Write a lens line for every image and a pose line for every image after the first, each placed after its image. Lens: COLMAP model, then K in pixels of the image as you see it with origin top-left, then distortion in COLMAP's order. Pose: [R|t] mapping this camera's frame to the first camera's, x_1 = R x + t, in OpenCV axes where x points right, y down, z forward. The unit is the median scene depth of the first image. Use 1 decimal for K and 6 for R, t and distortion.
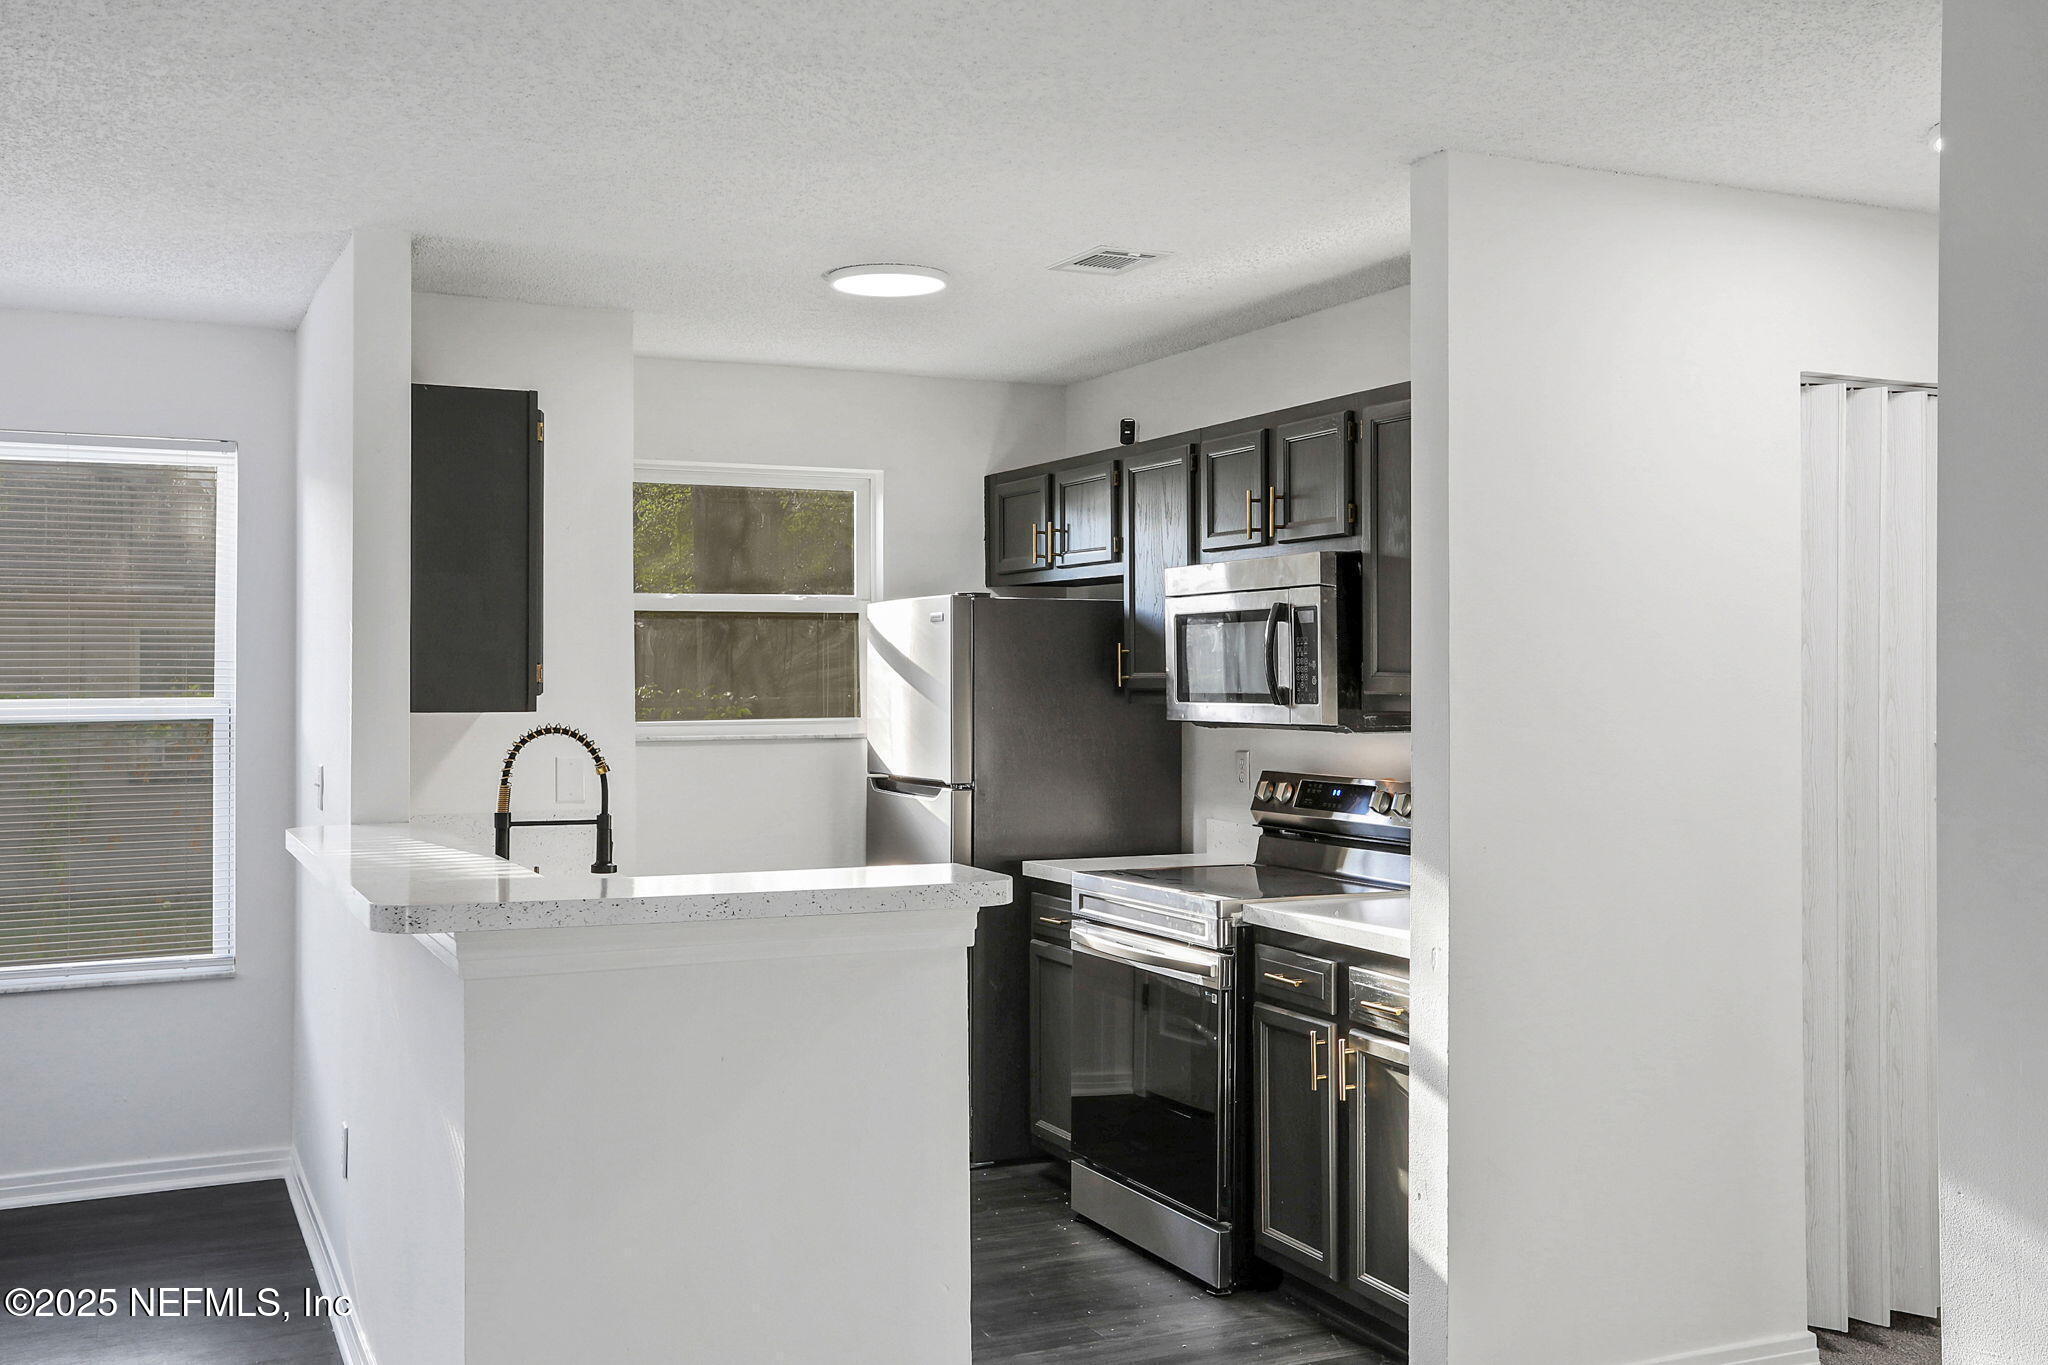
lens RADIAL K [[1961.6, 0, 1012.2], [0, 1961.6, 675.4], [0, 0, 1]] dist [0.028026, 0.000000]
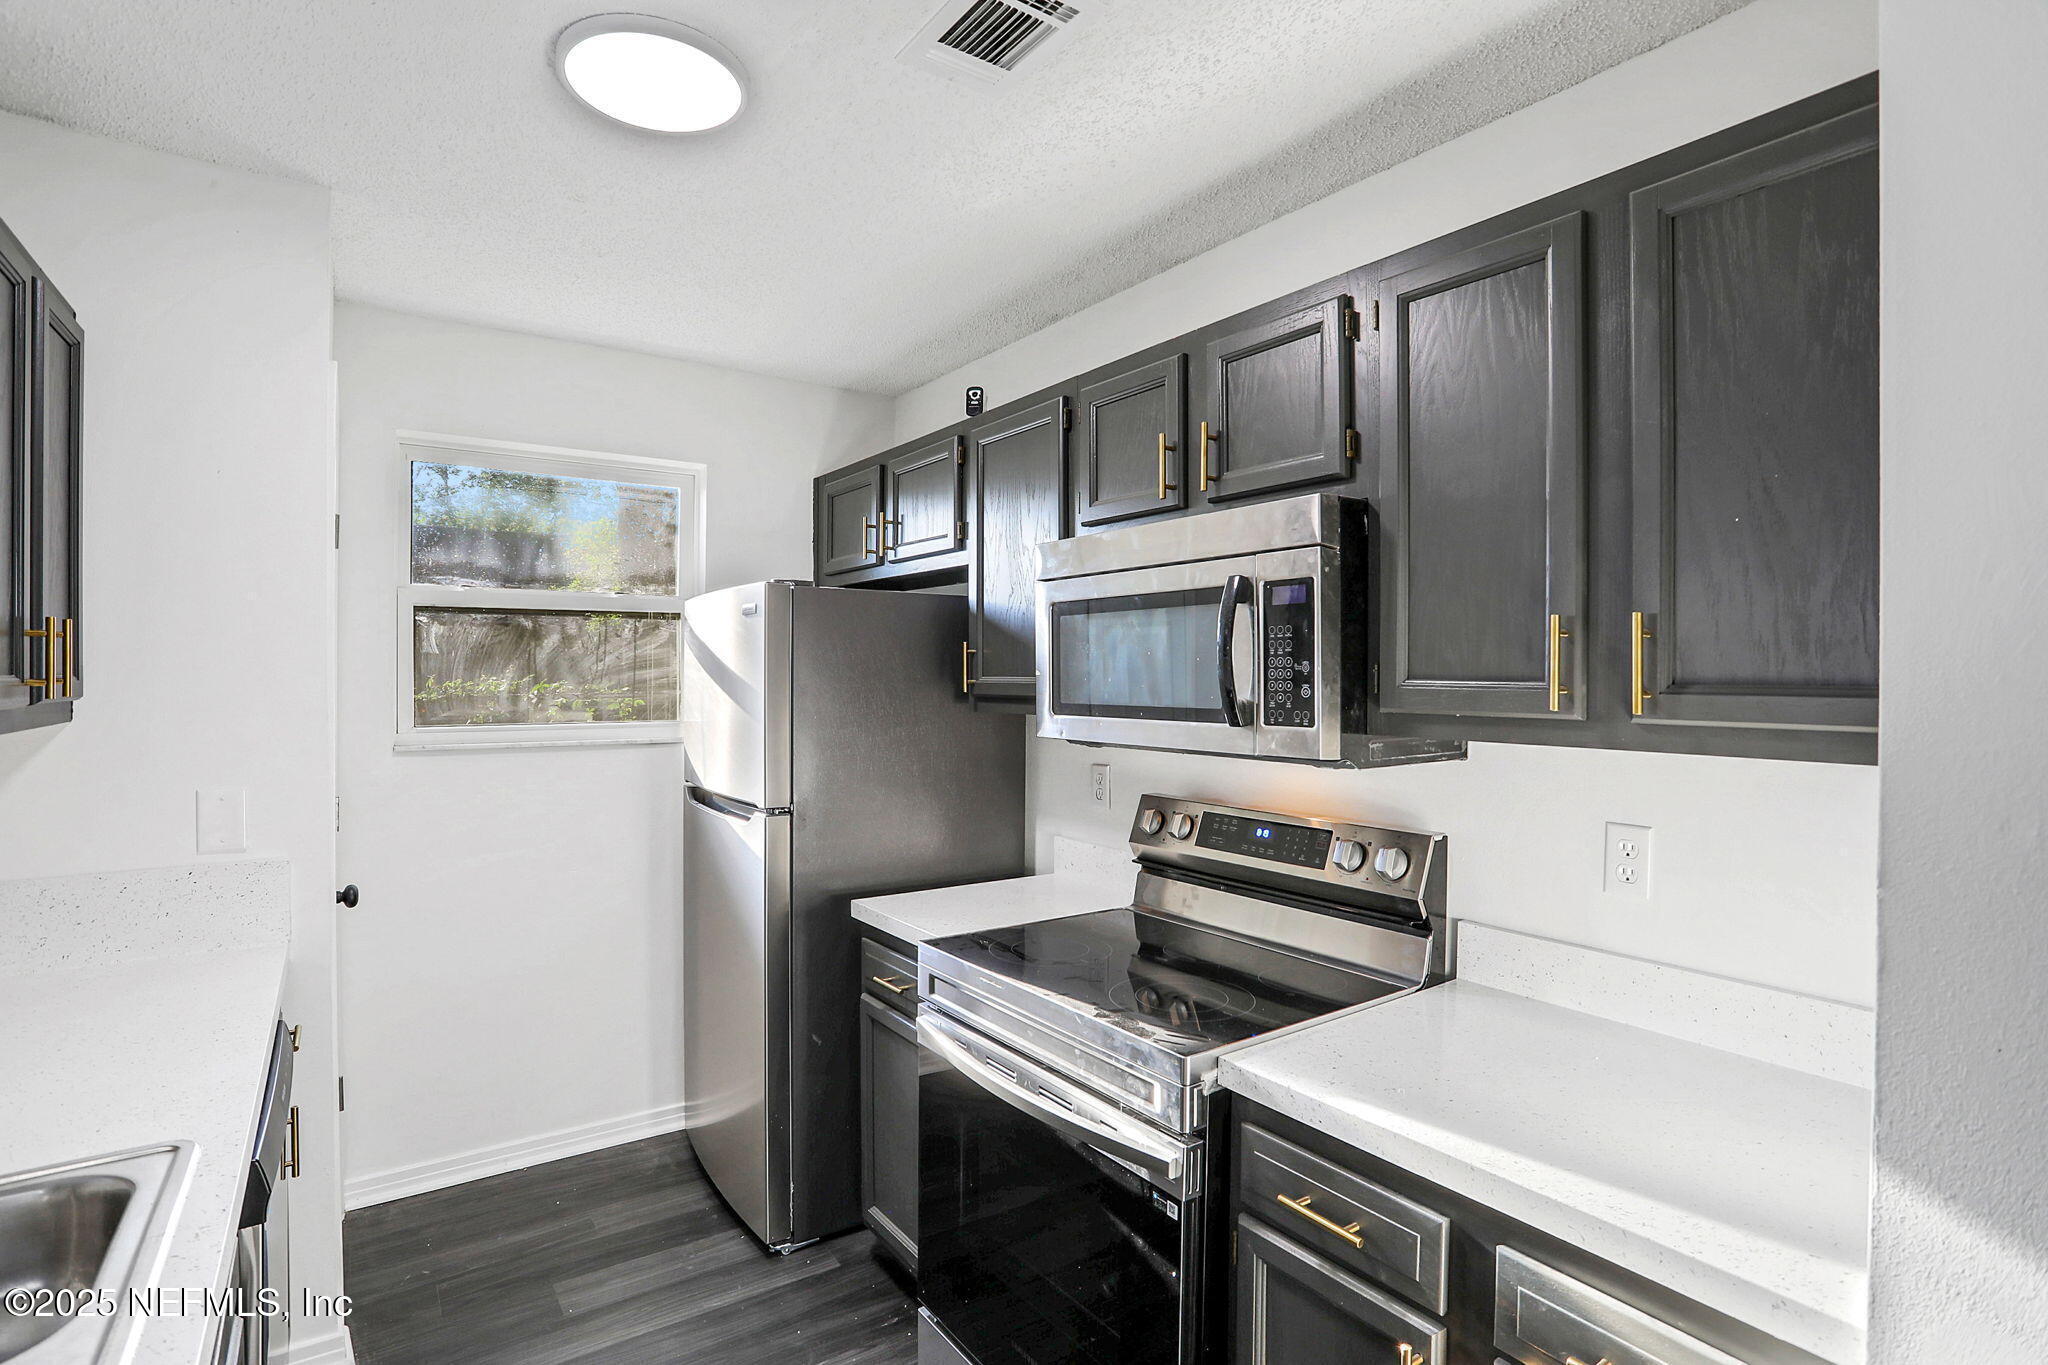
lens RADIAL K [[985.6, 0, 1016.0], [0, 985.6, 679.8], [0, 0, 1]] dist [-0.050815, 0.012700]
pose [[0.984630, 0.004799, 0.174585, 0.000878], [-0.005609, 0.999976, 0.004147, -0.001886], [-0.174561, -0.005062, 0.984633, 0.594329]]
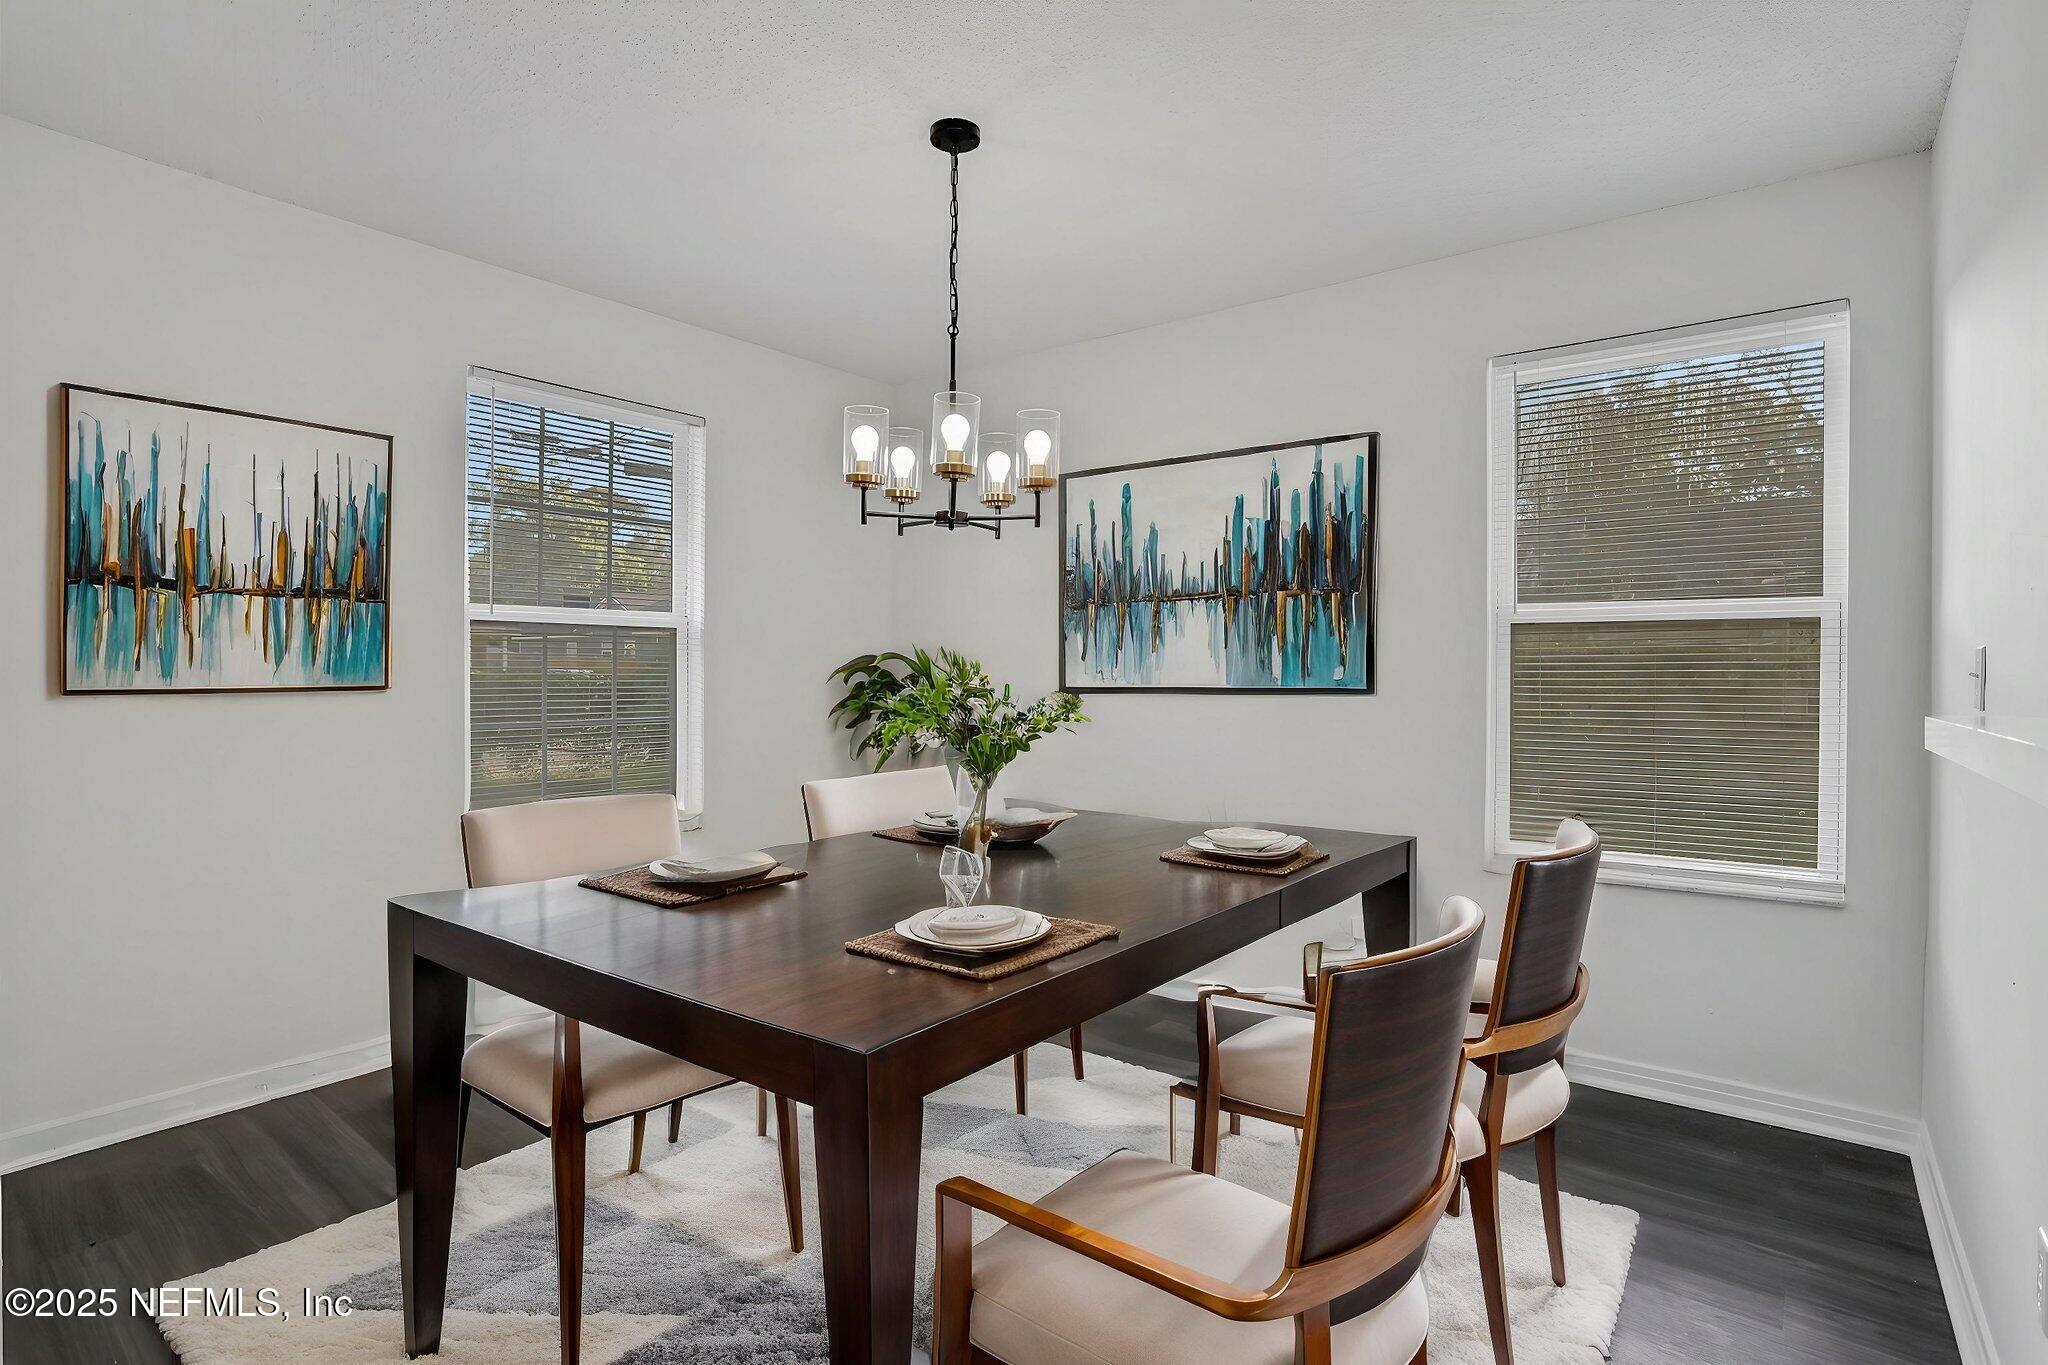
lens RADIAL K [[985.6, 0, 1020.4], [0, 985.6, 683.1], [0, 0, 1]] dist [-0.050815, 0.012700]
pose [[0.456675, 0.005385, -0.889617, -0.190032], [-0.003969, 0.999984, 0.004015, 0.055071], [0.889625, 0.001697, 0.456689, 0.493055]]
